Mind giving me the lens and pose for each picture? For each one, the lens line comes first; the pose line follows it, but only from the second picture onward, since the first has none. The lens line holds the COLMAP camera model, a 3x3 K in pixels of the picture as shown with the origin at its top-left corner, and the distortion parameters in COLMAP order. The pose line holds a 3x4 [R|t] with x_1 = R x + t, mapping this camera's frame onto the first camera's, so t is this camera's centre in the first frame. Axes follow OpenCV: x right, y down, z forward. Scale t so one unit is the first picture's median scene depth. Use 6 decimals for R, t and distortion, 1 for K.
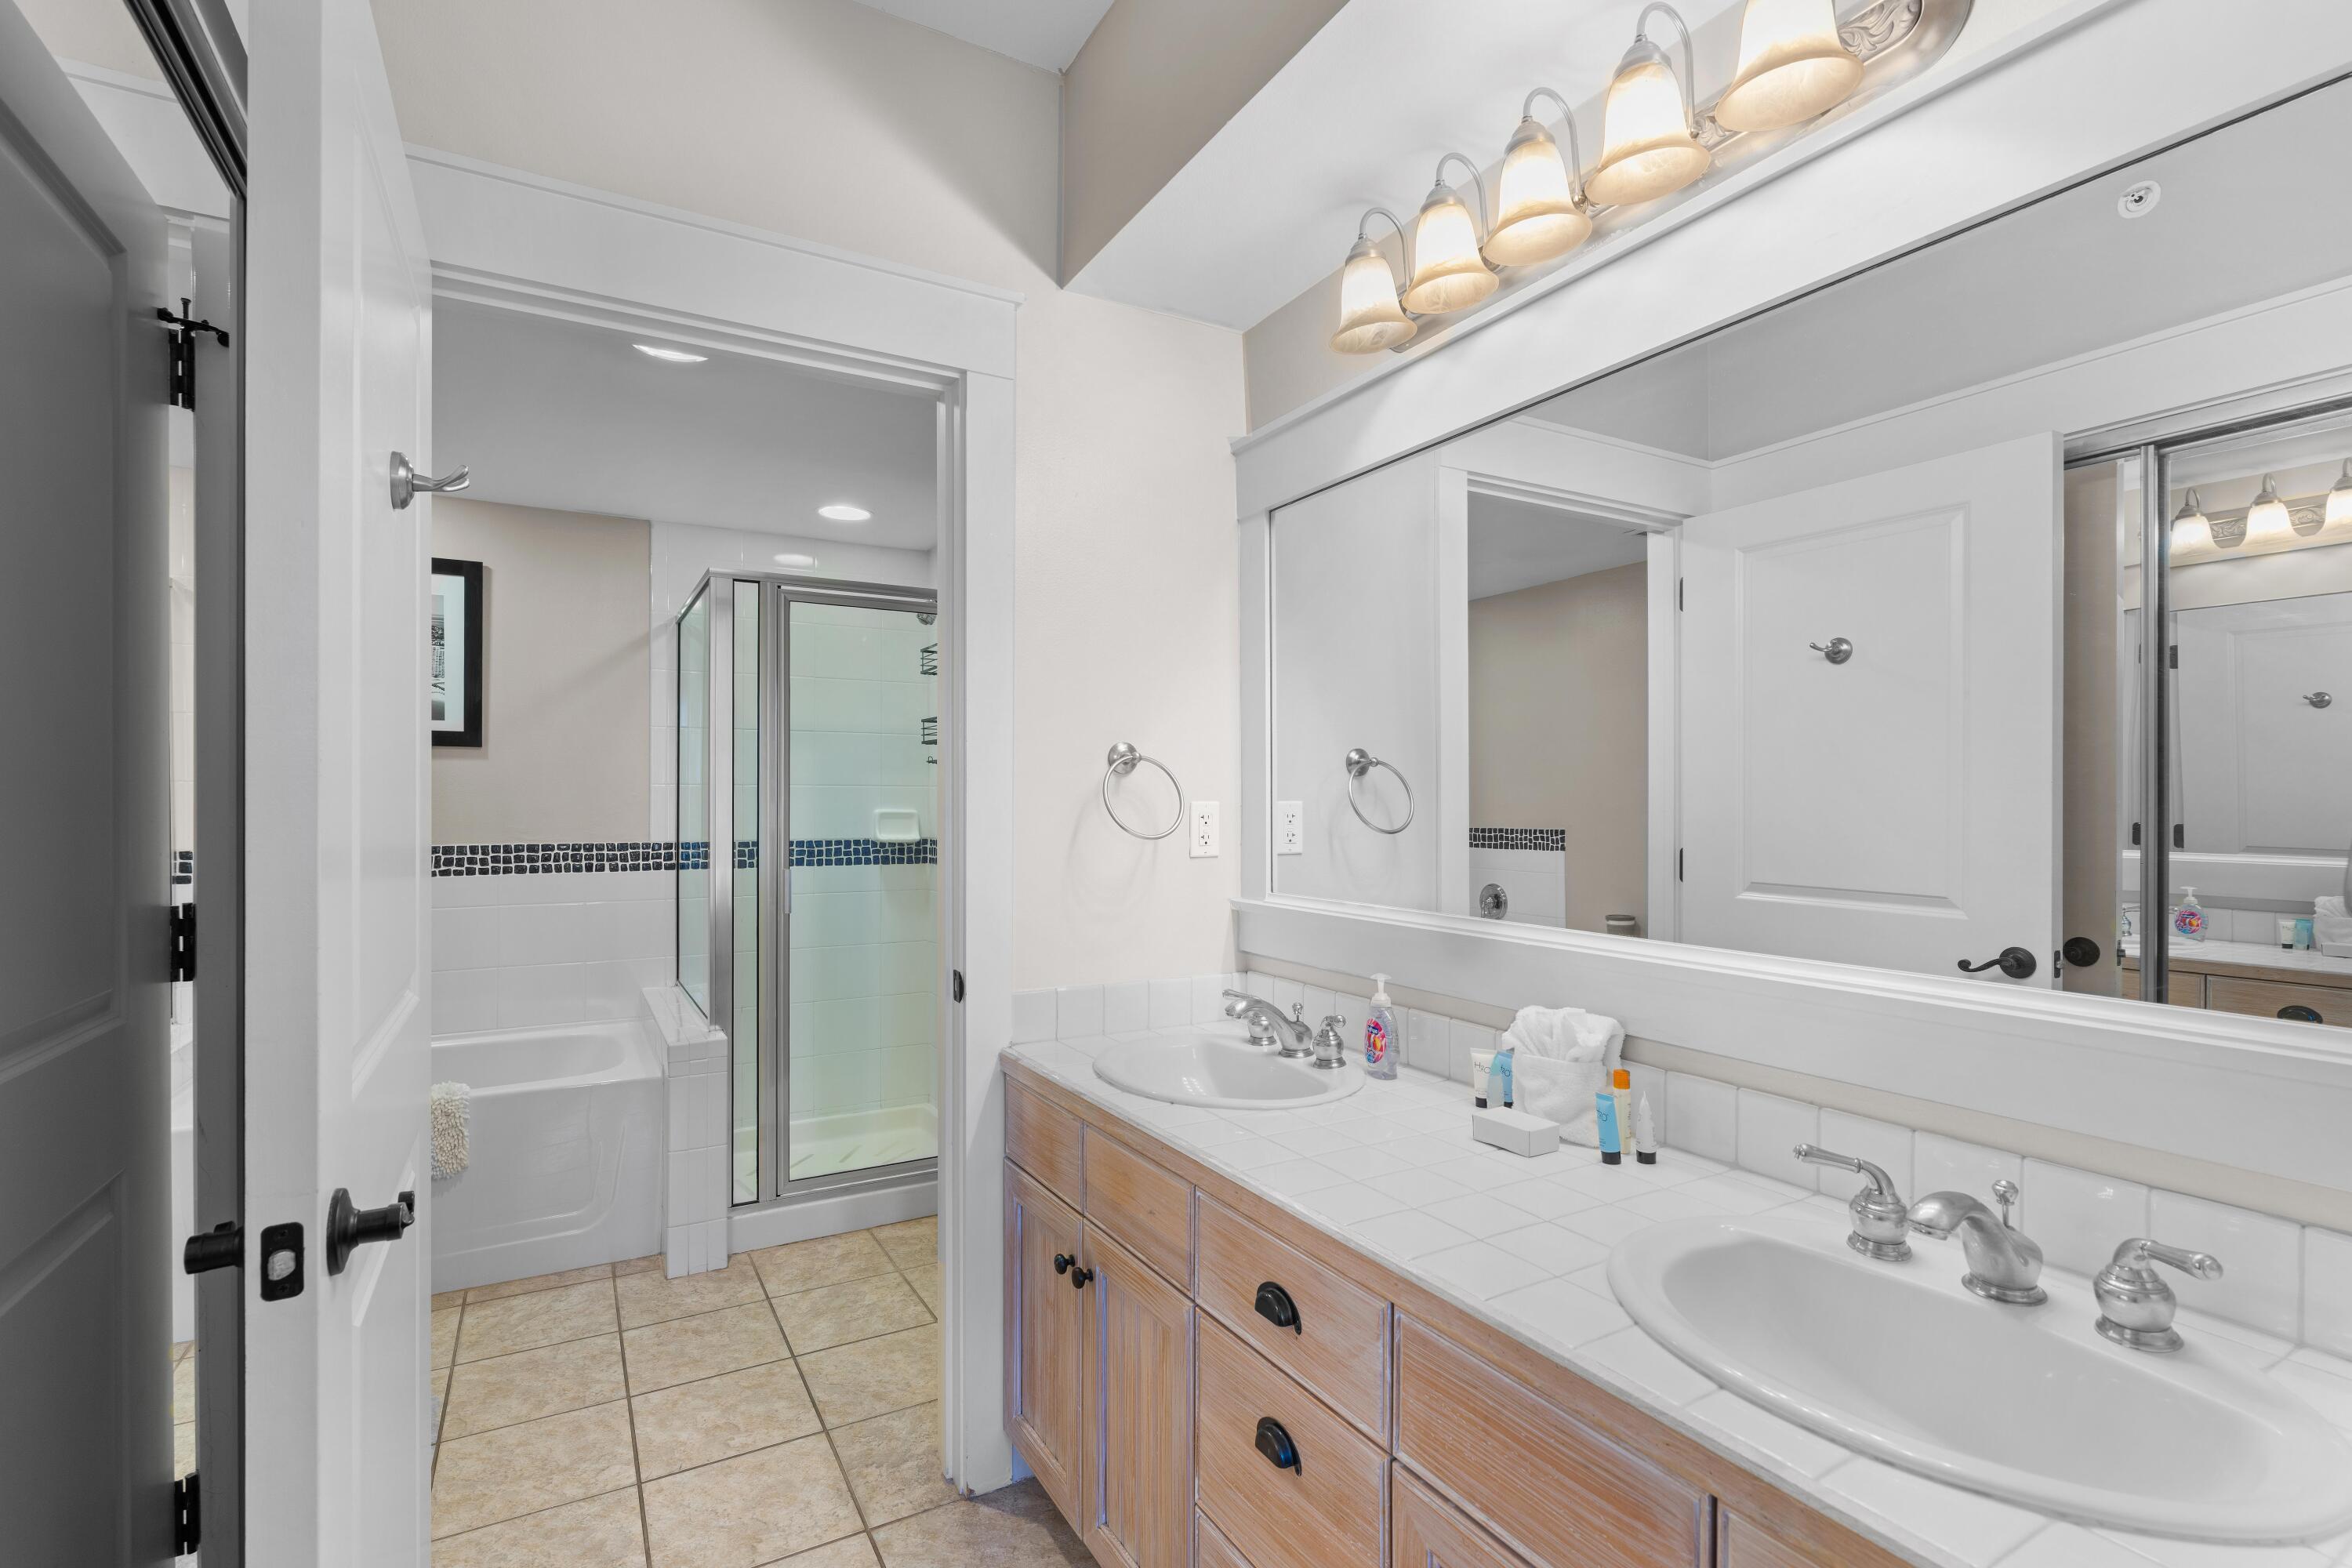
lens RADIAL K [[1069.9, 0, 1167.0], [0, 1069.9, 801.9], [0, 0, 1]] dist [-0.008395, 0.003570]
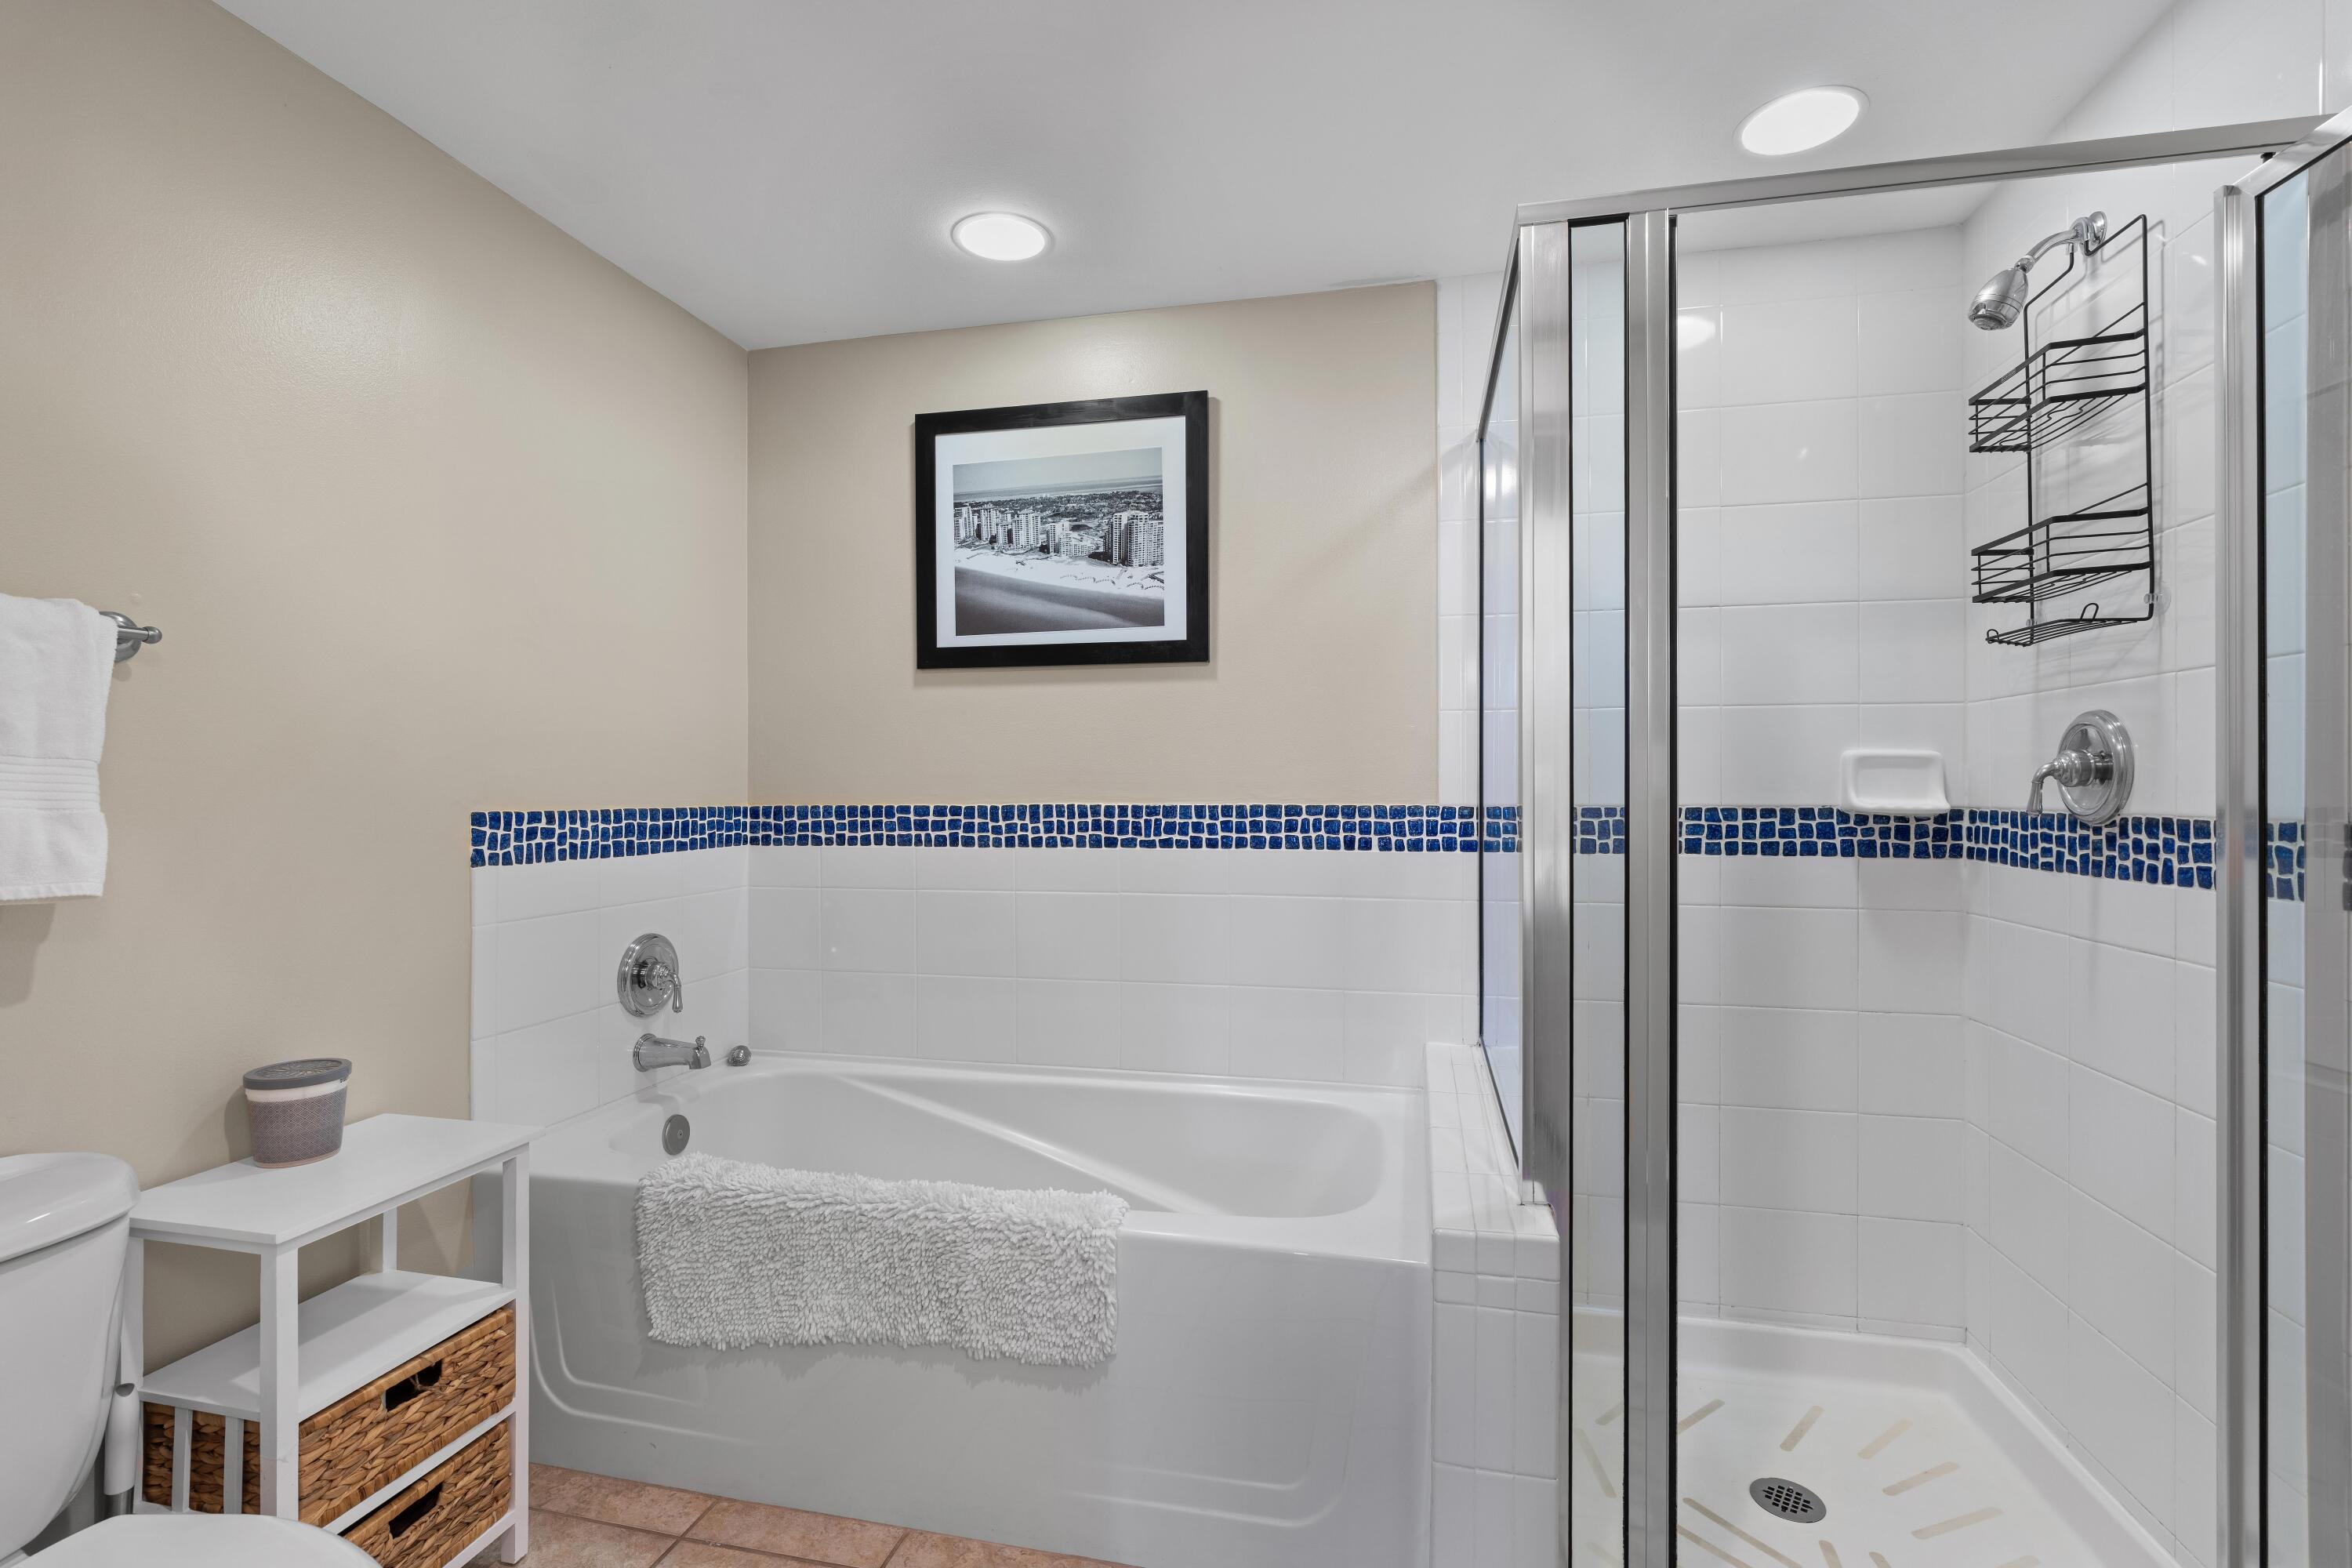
lens RADIAL K [[1069.9, 0, 1169.3], [0, 1069.9, 784.0], [0, 0, 1]] dist [-0.008395, 0.003570]
pose [[0.731476, 0.000468, -0.681867, -0.180019], [0.003283, 0.999986, 0.004208, 0.022644], [0.681860, -0.005317, 0.731464, 0.449691]]
